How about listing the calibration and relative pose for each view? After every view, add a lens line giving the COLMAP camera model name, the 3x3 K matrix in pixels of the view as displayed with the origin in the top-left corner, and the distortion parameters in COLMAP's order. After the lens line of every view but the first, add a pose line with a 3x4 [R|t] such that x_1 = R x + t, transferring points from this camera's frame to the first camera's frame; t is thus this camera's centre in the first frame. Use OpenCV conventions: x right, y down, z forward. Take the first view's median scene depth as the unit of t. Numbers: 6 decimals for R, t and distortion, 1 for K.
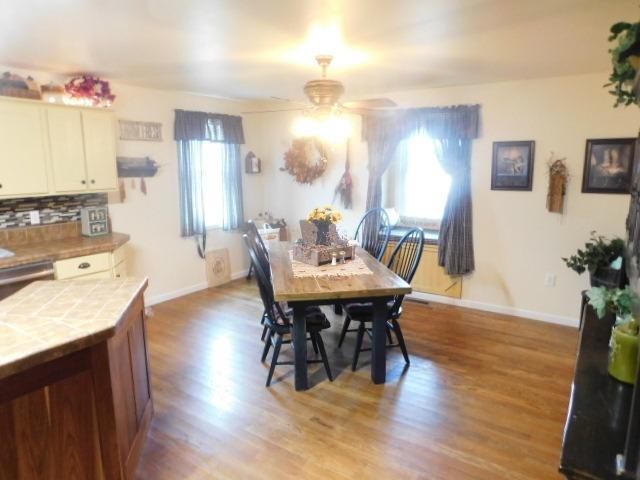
lens RADIAL K [[429.4, 0, 318.5], [0, 429.4, 235.1], [0, 0, 1]] dist [-0.041868, 0.033198]
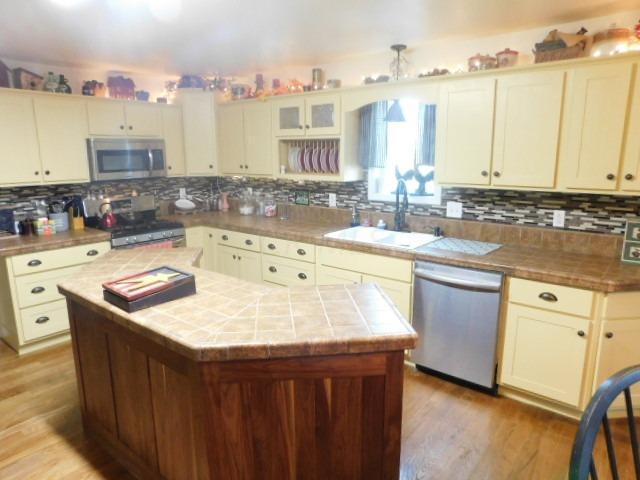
lens RADIAL K [[429.4, 0, 319.2], [0, 429.4, 239.2], [0, 0, 1]] dist [-0.041868, 0.033198]
pose [[-0.089574, 0.204742, -0.974709, 0.128324], [-0.157892, 0.963348, 0.216866, -0.102056], [0.983385, 0.173325, -0.053963, 0.606099]]
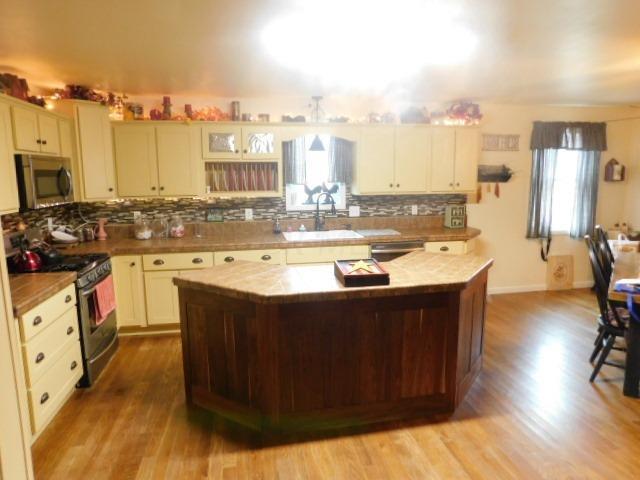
lens RADIAL K [[429.4, 0, 319.4], [0, 429.4, 239.0], [0, 0, 1]] dist [-0.041868, 0.033198]
pose [[0.713121, 0.105804, -0.693011, 0.074153], [-0.112464, 0.993008, 0.035878, 0.035537], [0.691961, 0.052353, 0.720034, -0.192170]]
